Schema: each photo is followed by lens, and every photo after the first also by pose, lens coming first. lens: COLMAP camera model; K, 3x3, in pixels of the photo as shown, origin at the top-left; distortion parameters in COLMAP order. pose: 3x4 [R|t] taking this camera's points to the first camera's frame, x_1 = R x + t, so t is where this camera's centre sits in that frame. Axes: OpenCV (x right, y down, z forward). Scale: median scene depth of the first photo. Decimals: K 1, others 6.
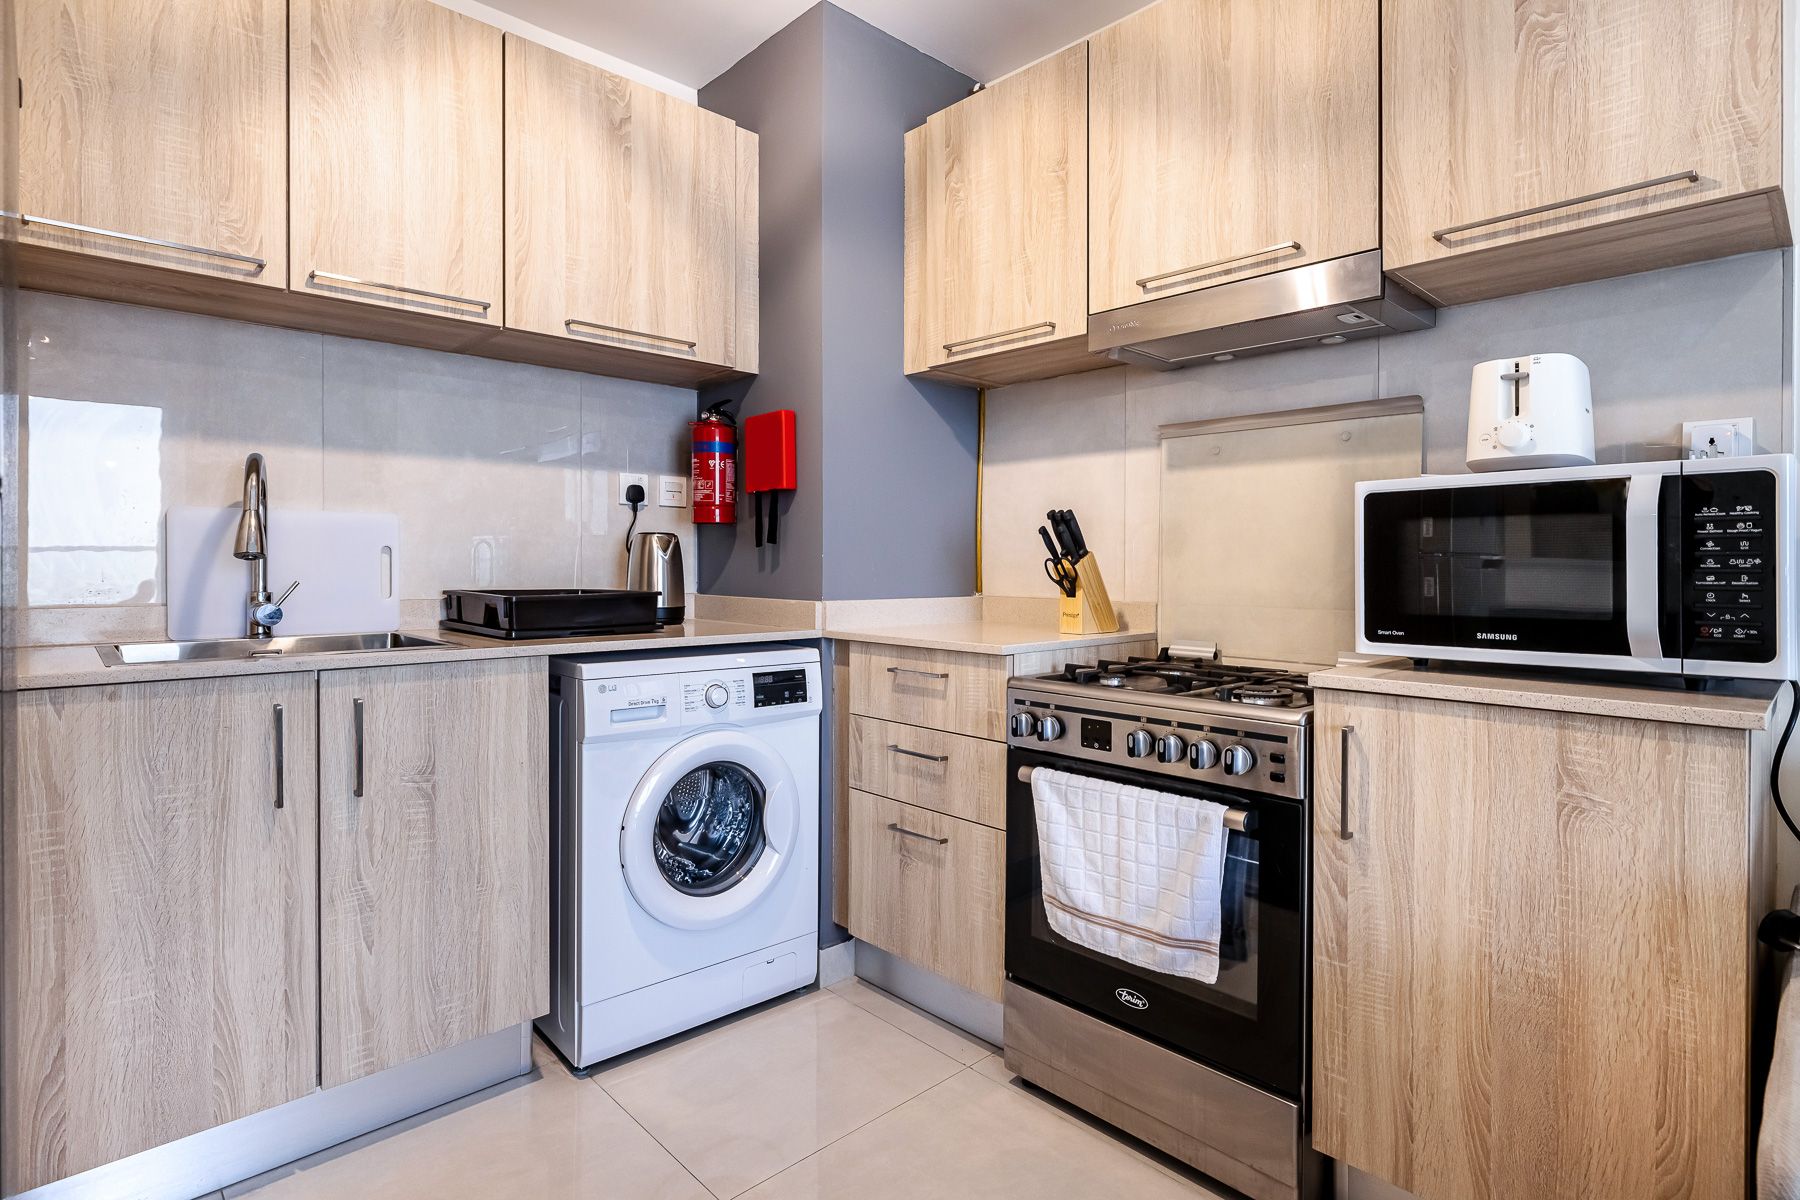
lens RADIAL K [[914.2, 0, 889.1], [0, 914.2, 568.7], [0, 0, 1]] dist [-0.002538, -0.000459]
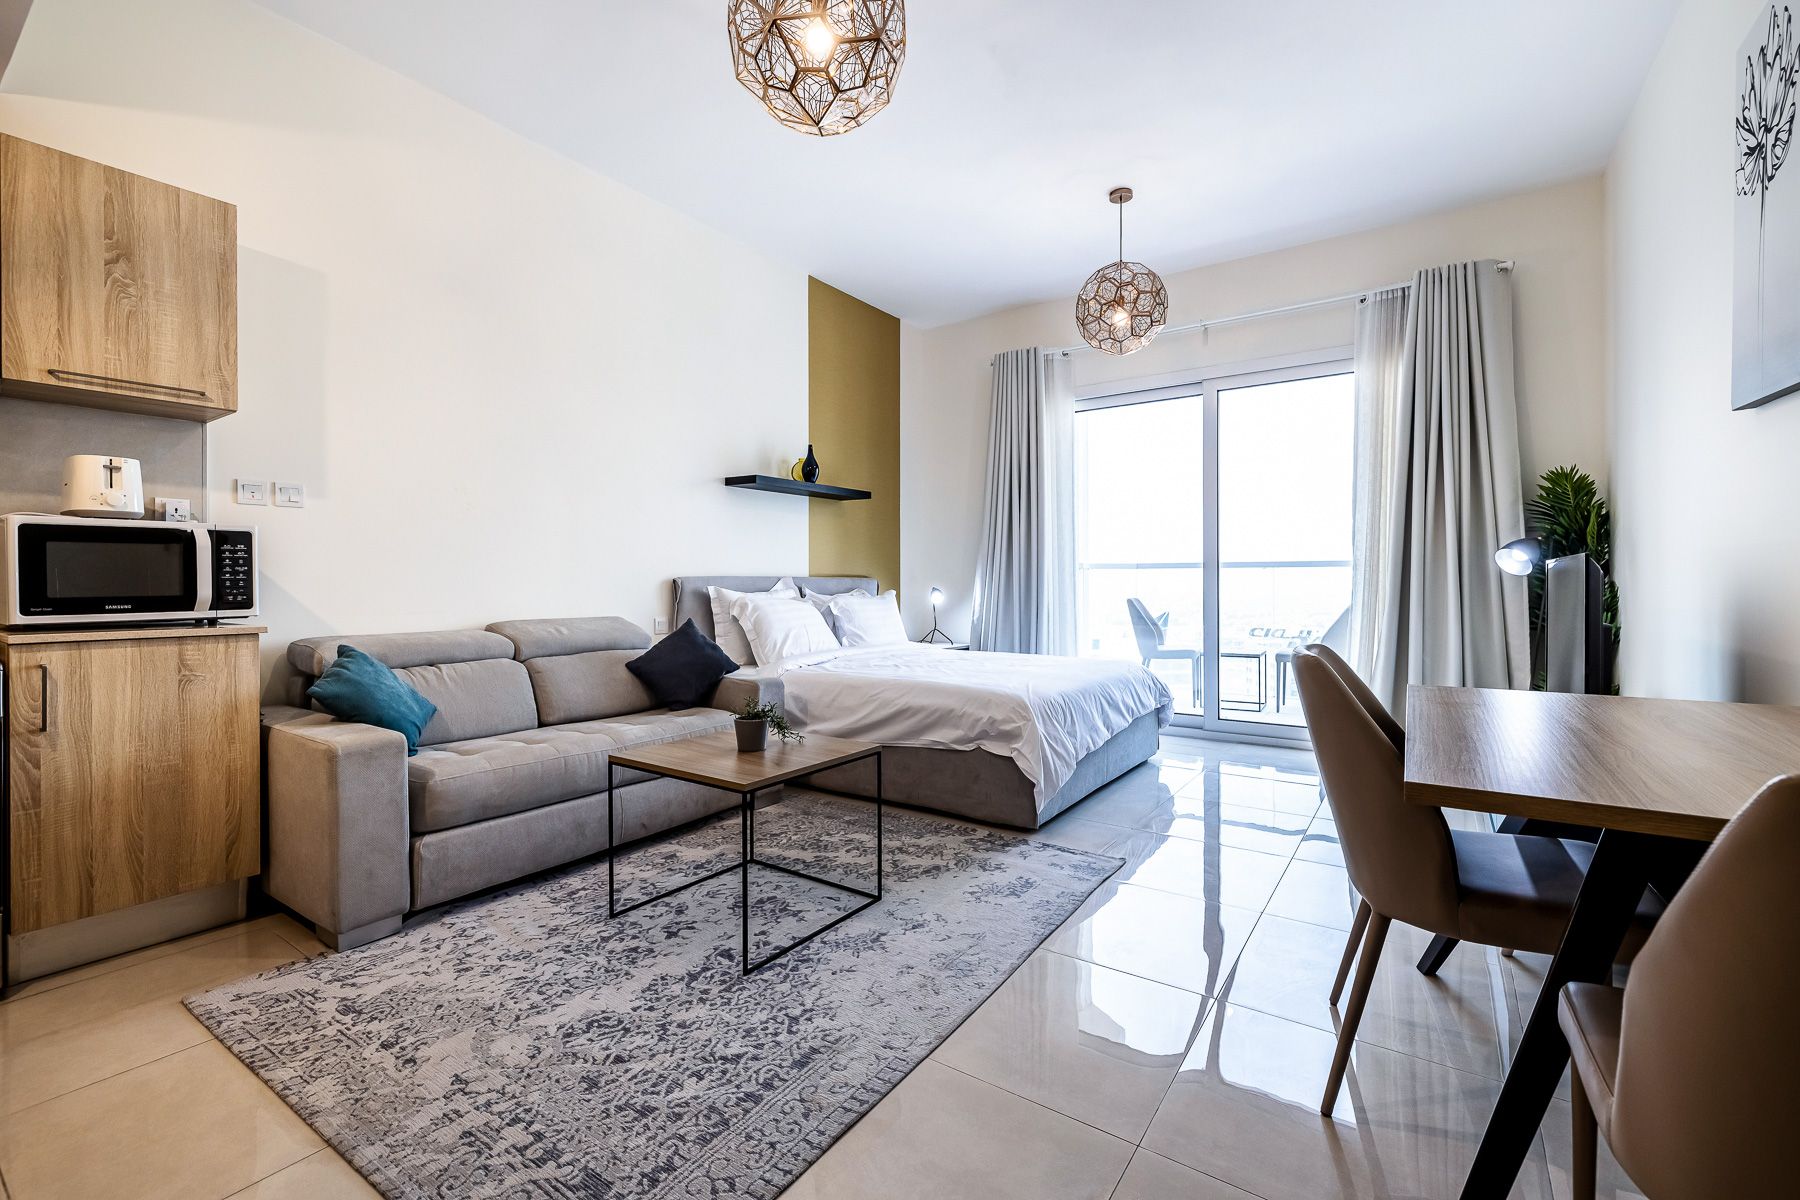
lens RADIAL K [[771.4, 0, 897.0], [0, 771.4, 580.3], [0, 0, 1]] dist [-0.000760, -0.000176]
pose [[-0.207005, -0.002122, 0.978338, -0.893657], [0.004549, 0.999985, 0.003131, 0.016008], [-0.978329, 0.005099, -0.206992, -0.176901]]
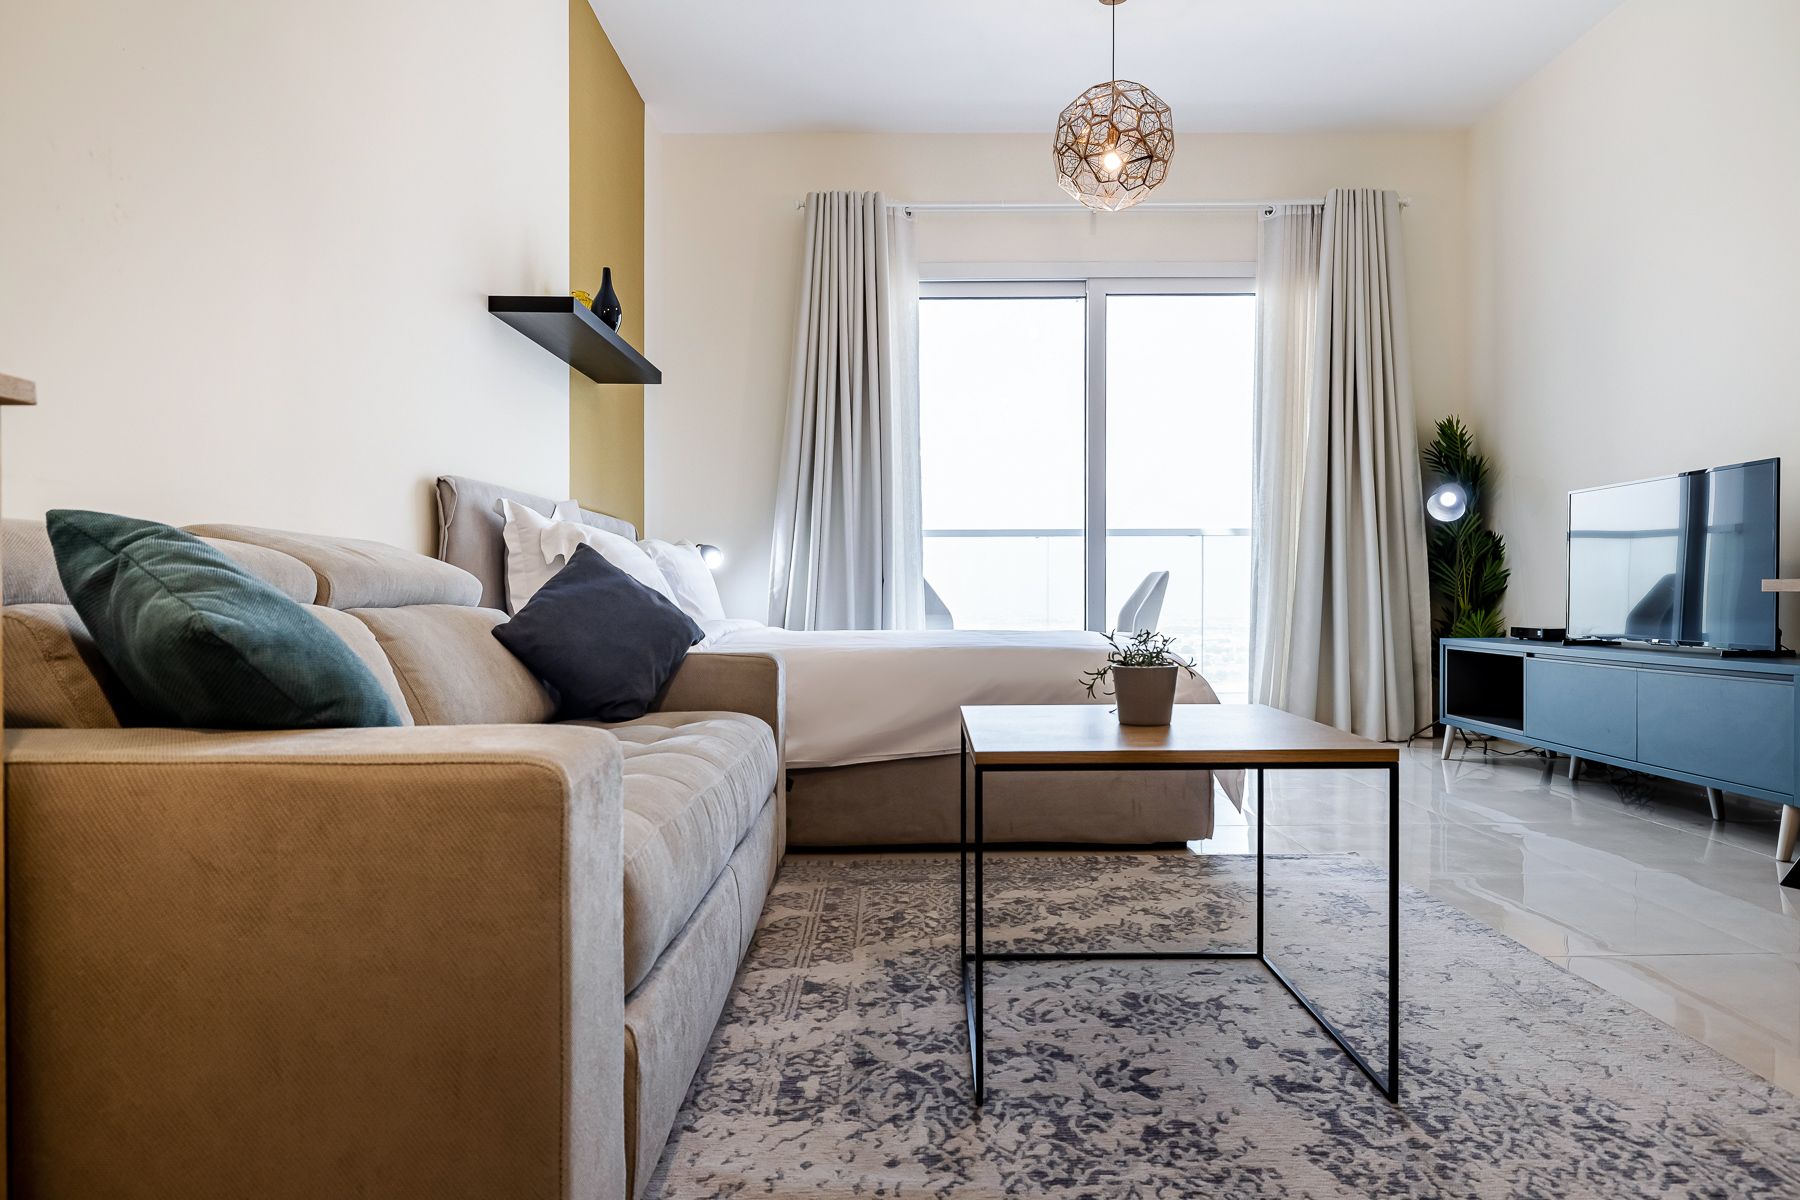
lens RADIAL K [[1039.9, 0, 931.3], [0, 1039.9, 606.7], [0, 0, 1]] dist [0.003359, -0.000924]
pose [[-0.740302, -0.008080, 0.672226, -0.053693], [0.004666, 0.999842, 0.017156, 0.181936], [-0.672259, 0.015837, -0.740147, 0.634792]]
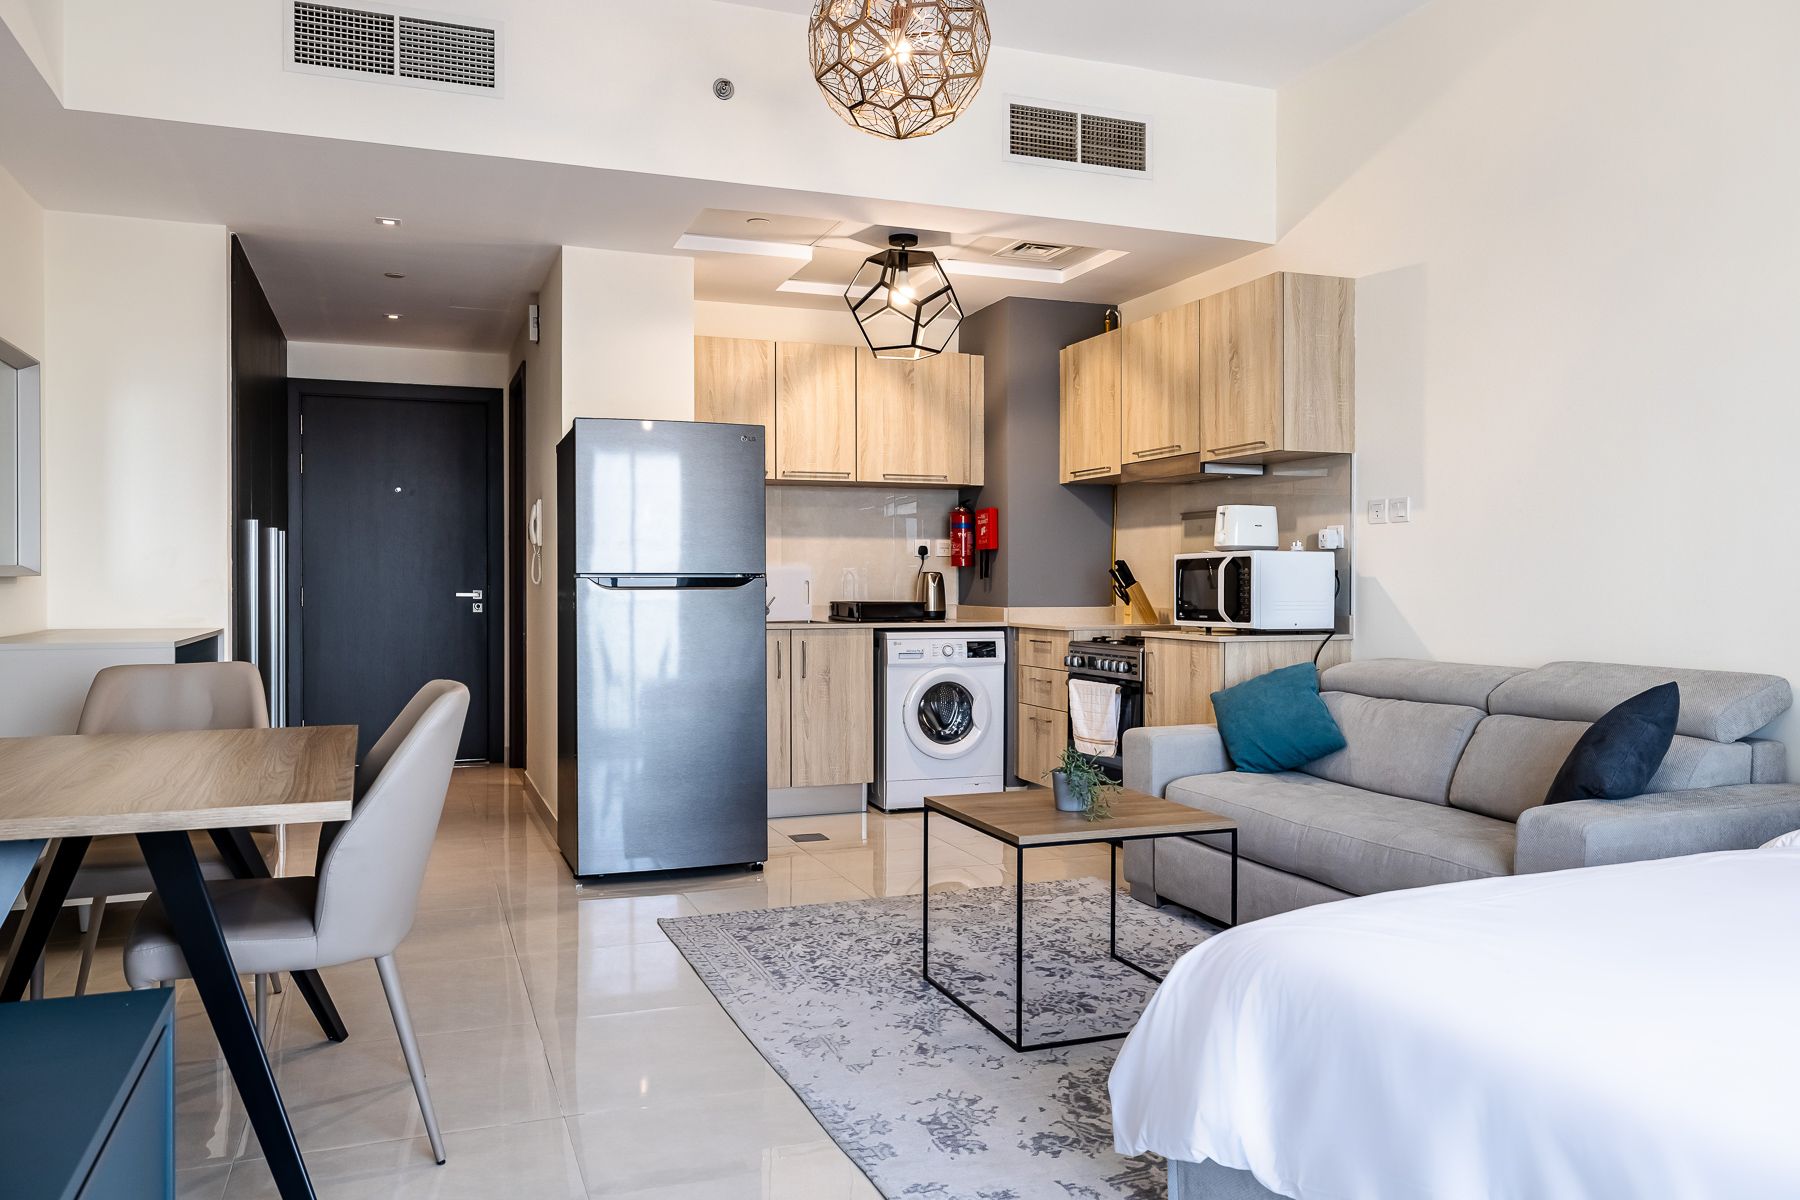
lens RADIAL K [[1279.2, 0, 900.0], [0, 1279.2, 600.0], [0, 0, 1]] dist [-0.000200, 0.000211]
pose [[0.927818, 0.002160, -0.373028, 0.893739], [0.000722, 0.999971, 0.007586, -0.001499], [0.373033, -0.007308, 0.927789, -1.970261]]
